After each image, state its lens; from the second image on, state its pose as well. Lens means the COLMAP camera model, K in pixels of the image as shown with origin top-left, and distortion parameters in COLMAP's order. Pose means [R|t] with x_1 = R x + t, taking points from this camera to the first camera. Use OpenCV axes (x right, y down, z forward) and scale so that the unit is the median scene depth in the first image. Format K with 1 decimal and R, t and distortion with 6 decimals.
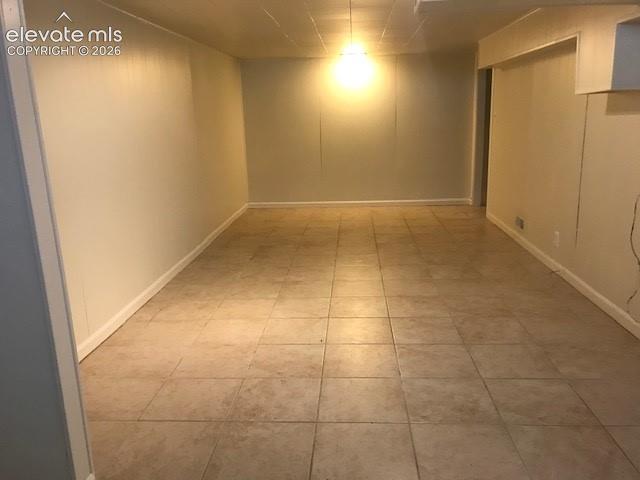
lens RADIAL K [[517.9, 0, 329.3], [0, 517.9, 238.2], [0, 0, 1]] dist [0.011436, -0.012054]
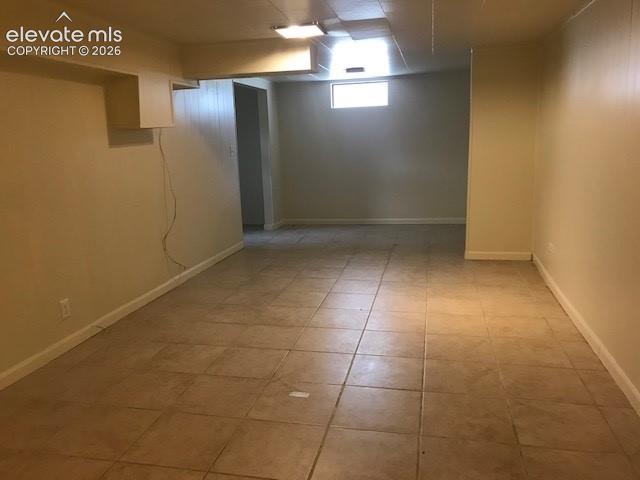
lens RADIAL K [[517.9, 0, 329.3], [0, 517.9, 238.2], [0, 0, 1]] dist [0.011436, -0.012054]
pose [[-0.986253, 0.034593, 0.161581, -0.095055], [0.098554, 0.908027, 0.407154, -0.436894], [-0.132636, 0.417481, -0.898953, 1.887099]]
